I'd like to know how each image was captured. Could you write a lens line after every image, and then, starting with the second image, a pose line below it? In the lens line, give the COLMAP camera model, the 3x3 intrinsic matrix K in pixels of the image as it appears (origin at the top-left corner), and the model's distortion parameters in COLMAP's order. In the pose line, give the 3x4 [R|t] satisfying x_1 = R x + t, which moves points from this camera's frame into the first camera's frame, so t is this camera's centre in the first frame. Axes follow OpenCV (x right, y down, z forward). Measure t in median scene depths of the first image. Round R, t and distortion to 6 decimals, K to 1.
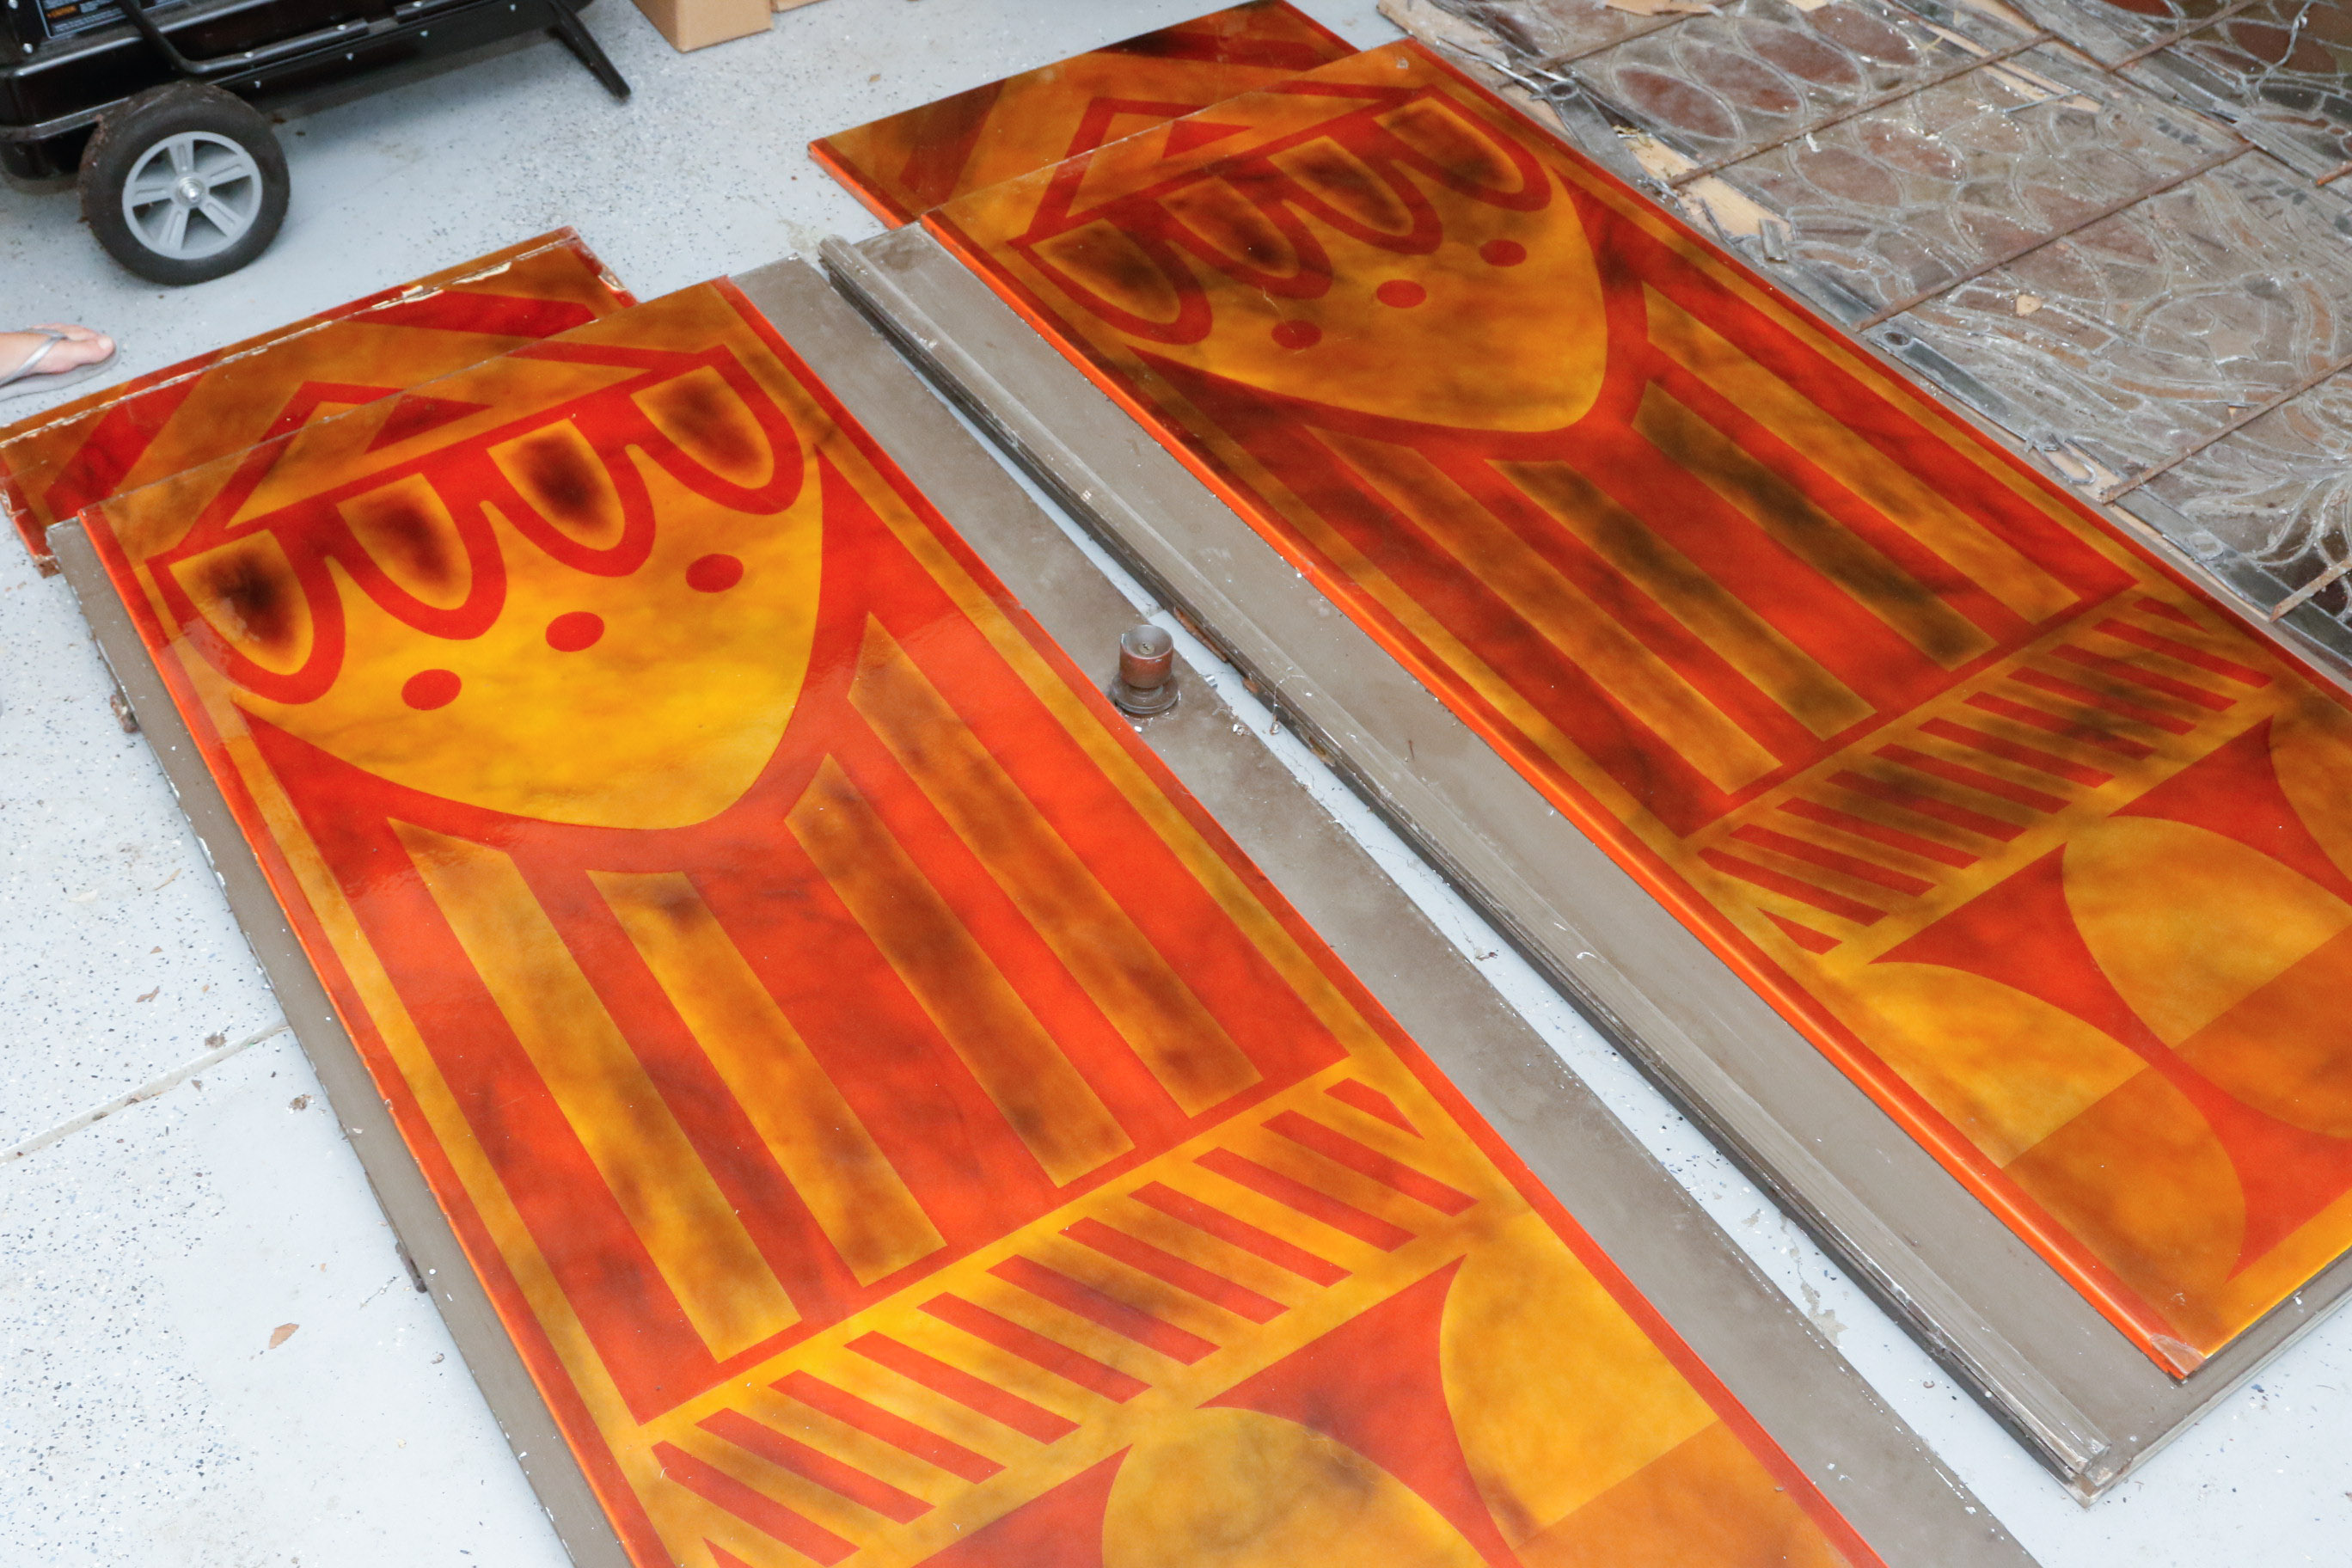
lens RADIAL K [[2586.7, 0, 1172.9], [0, 2586.7, 809.8], [0, 0, 1]] dist [-0.108299, 0.000000]
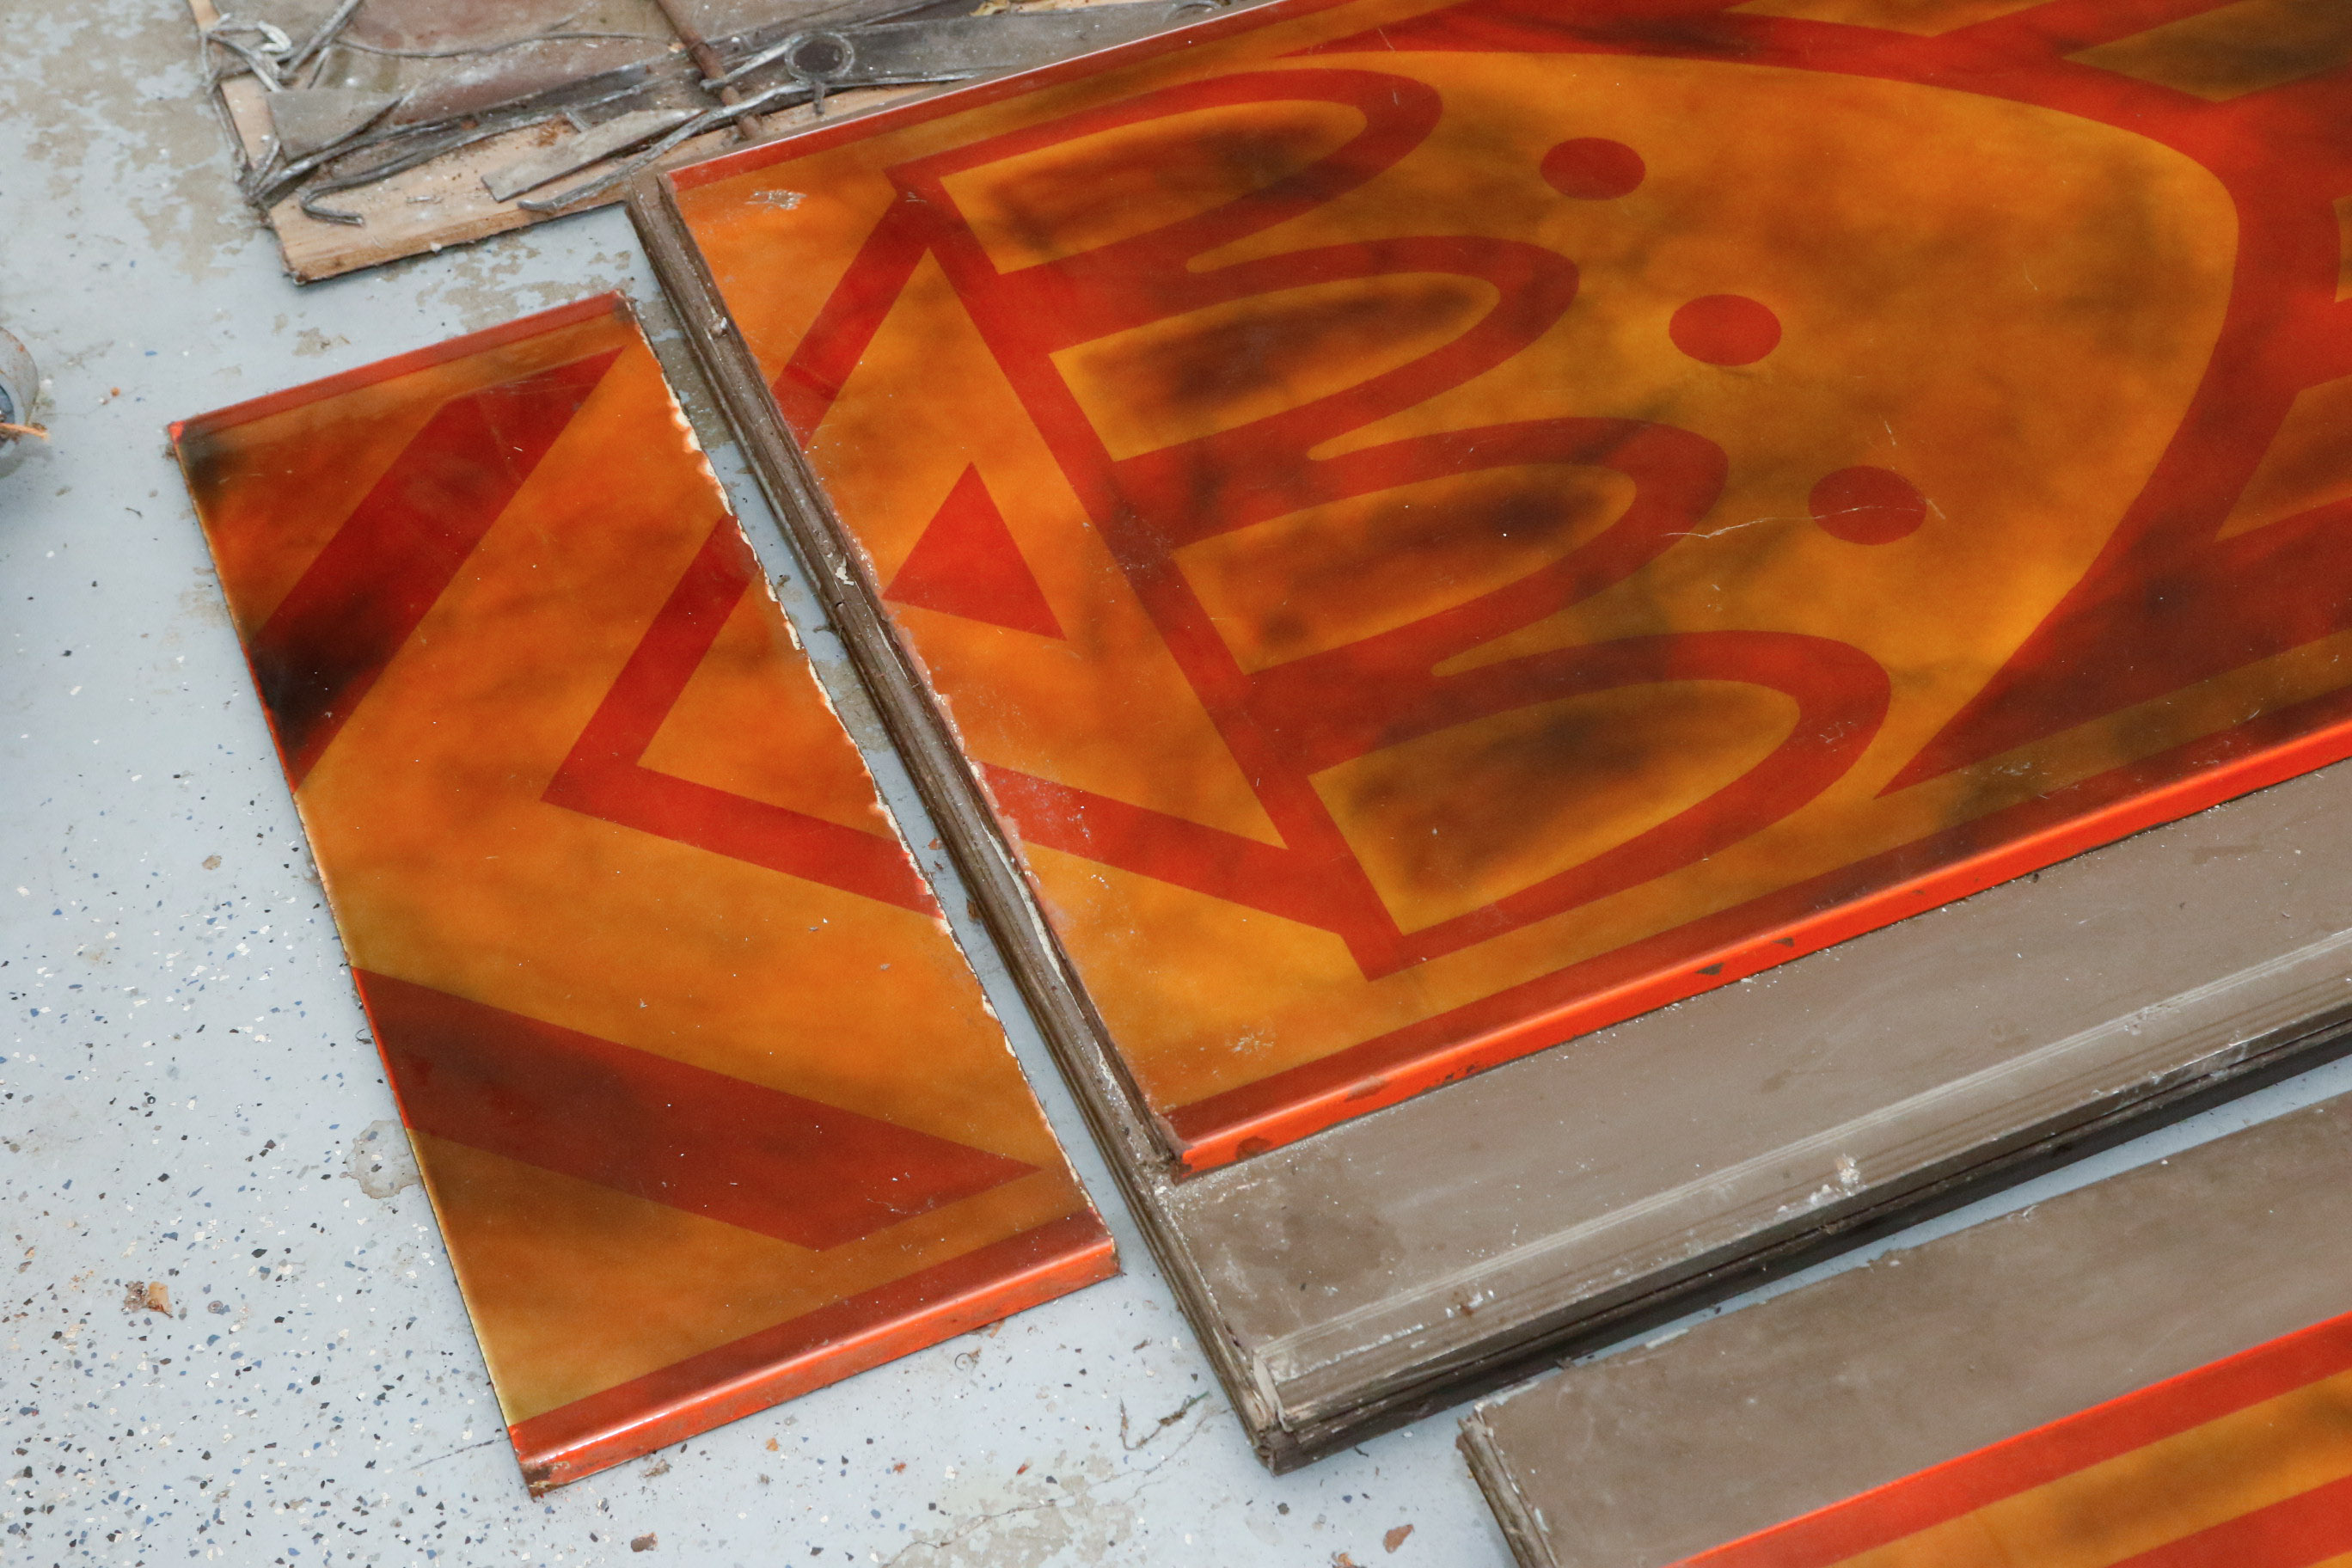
lens RADIAL K [[3535.8, 0, 1192.9], [0, 3535.8, 804.8], [0, 0, 1]] dist [-0.023831, 0.000000]
pose [[0.200491, -0.721160, 0.663122, -0.449156], [0.736686, 0.557176, 0.383209, -0.519990], [-0.645830, 0.411683, 0.642978, 0.796640]]
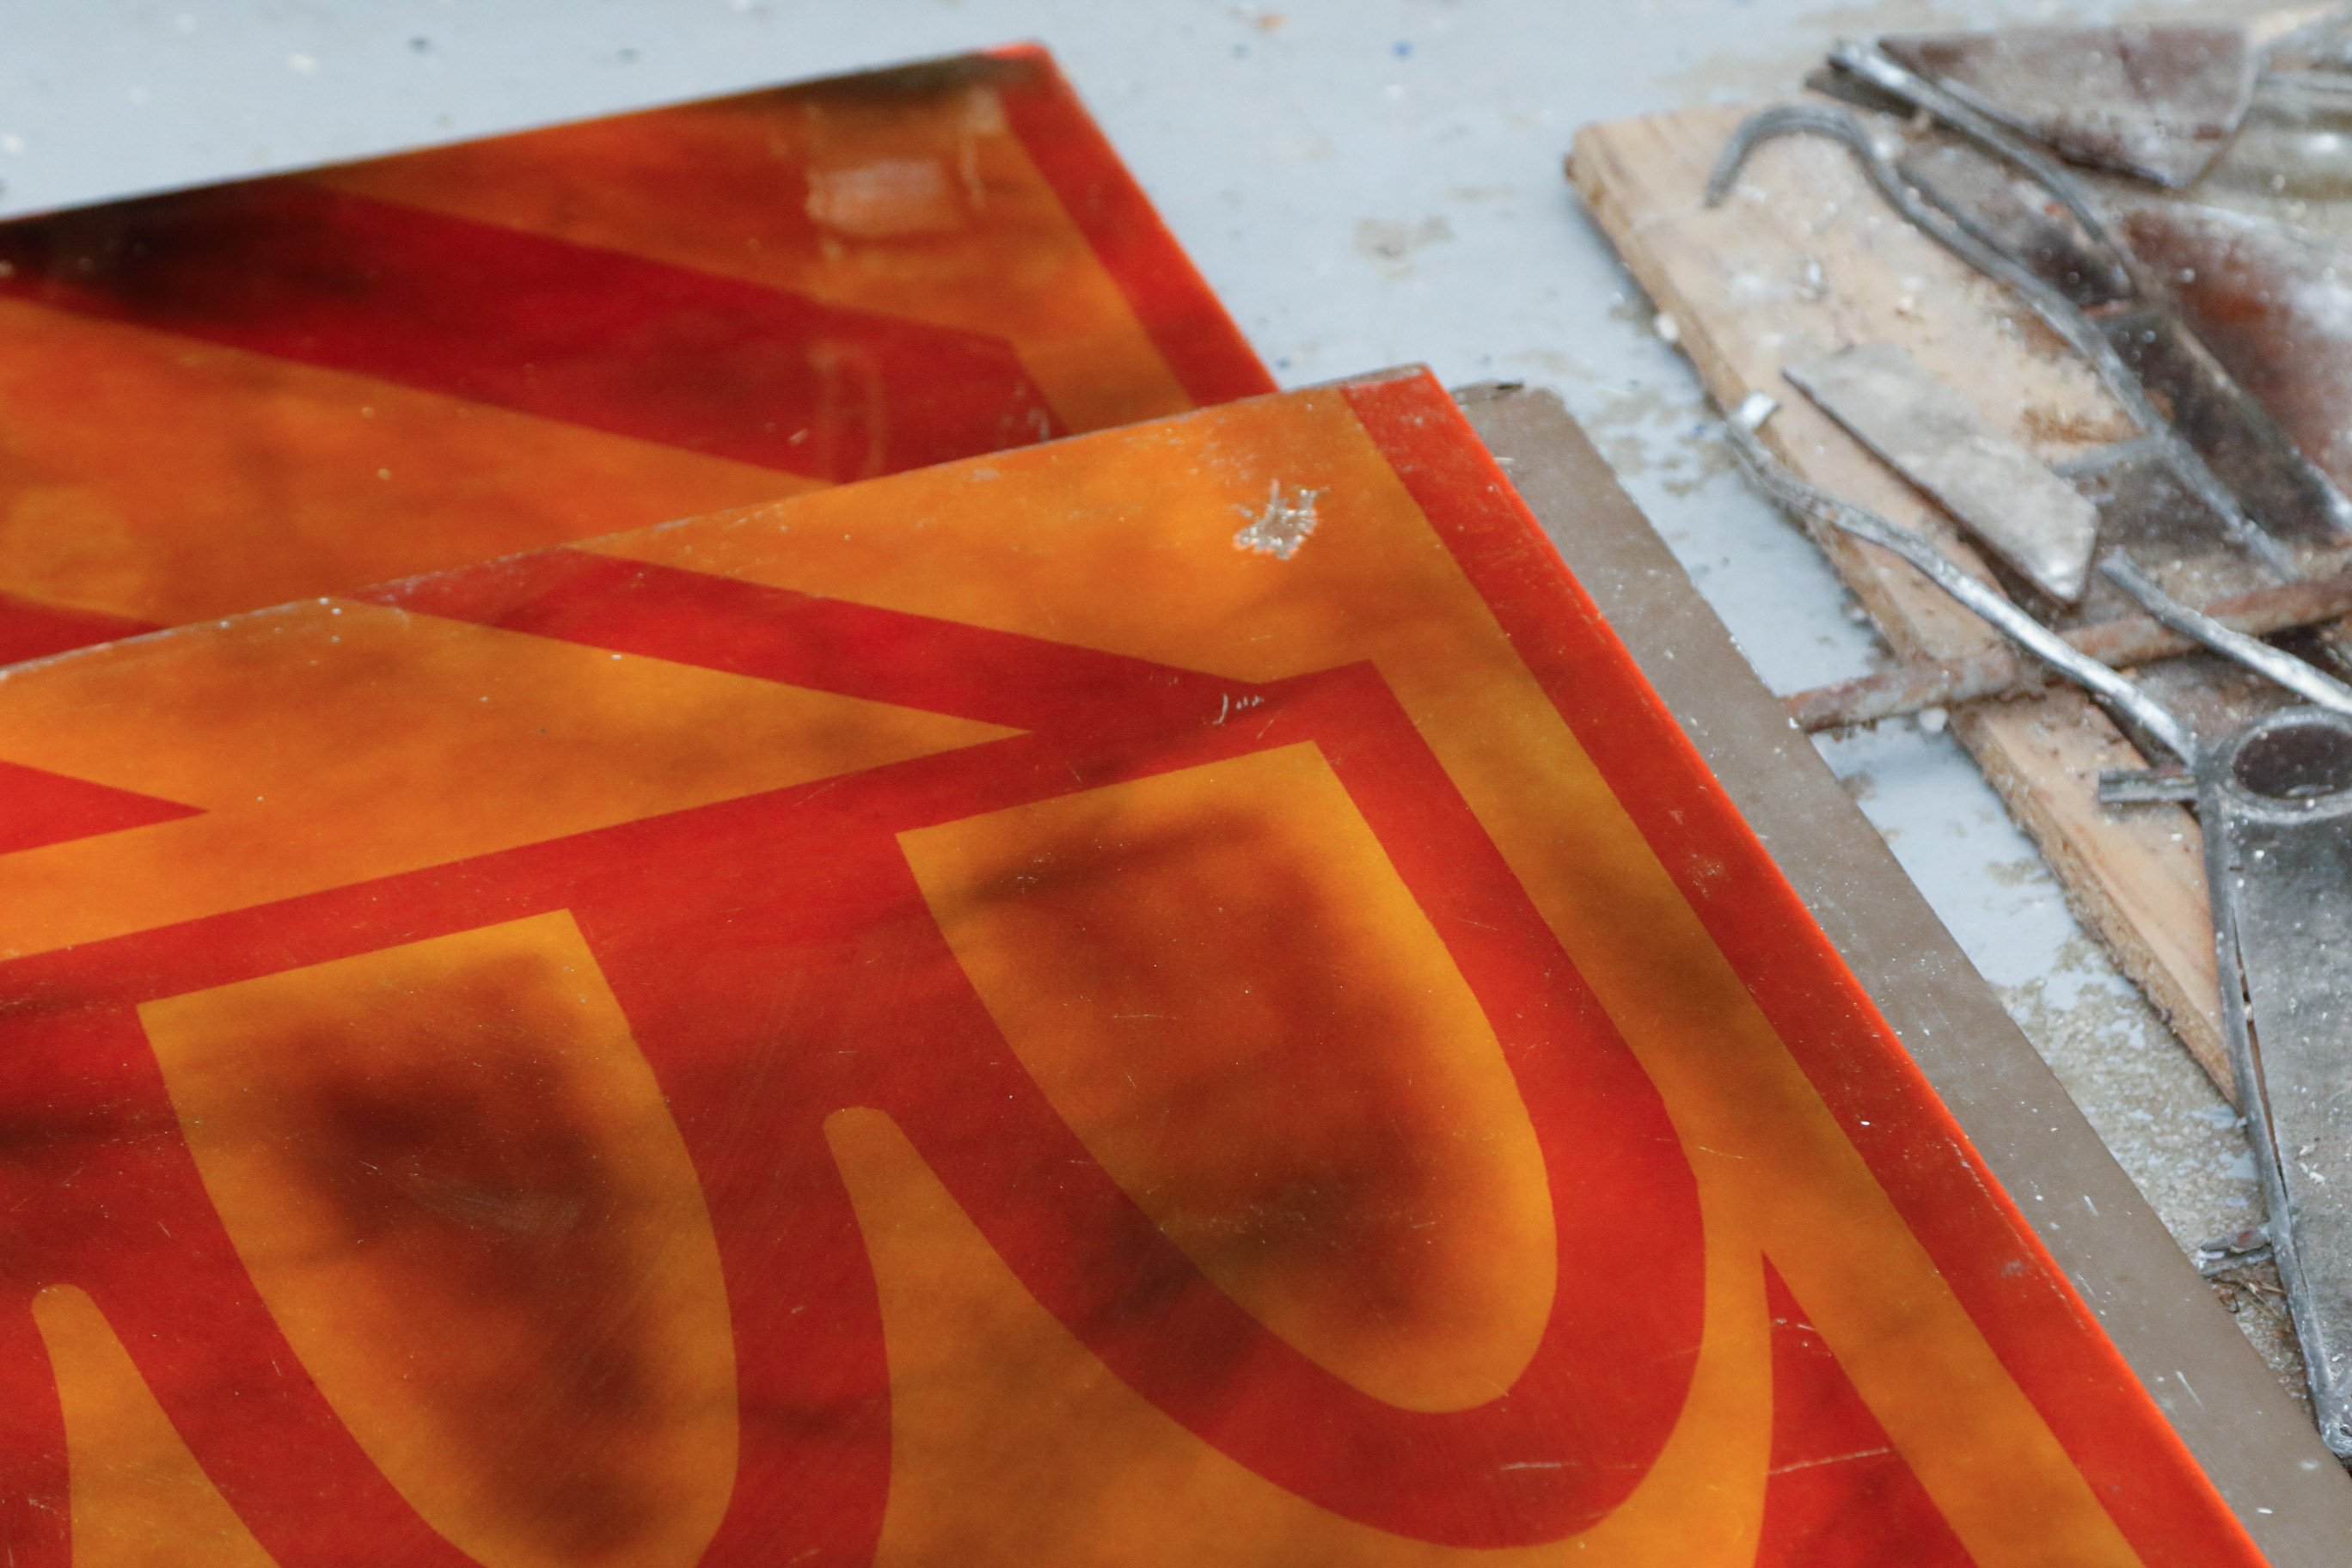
lens RADIAL K [[10234.6, 0, 1169.6], [0, 10234.6, 790.0], [0, 0, 1]] dist [0.593465, 0.000000]
pose [[0.959814, 0.114286, -0.256313, 0.330769], [-0.164792, 0.968800, -0.185121, -0.186930], [0.227159, 0.219920, 0.948701, 0.452241]]
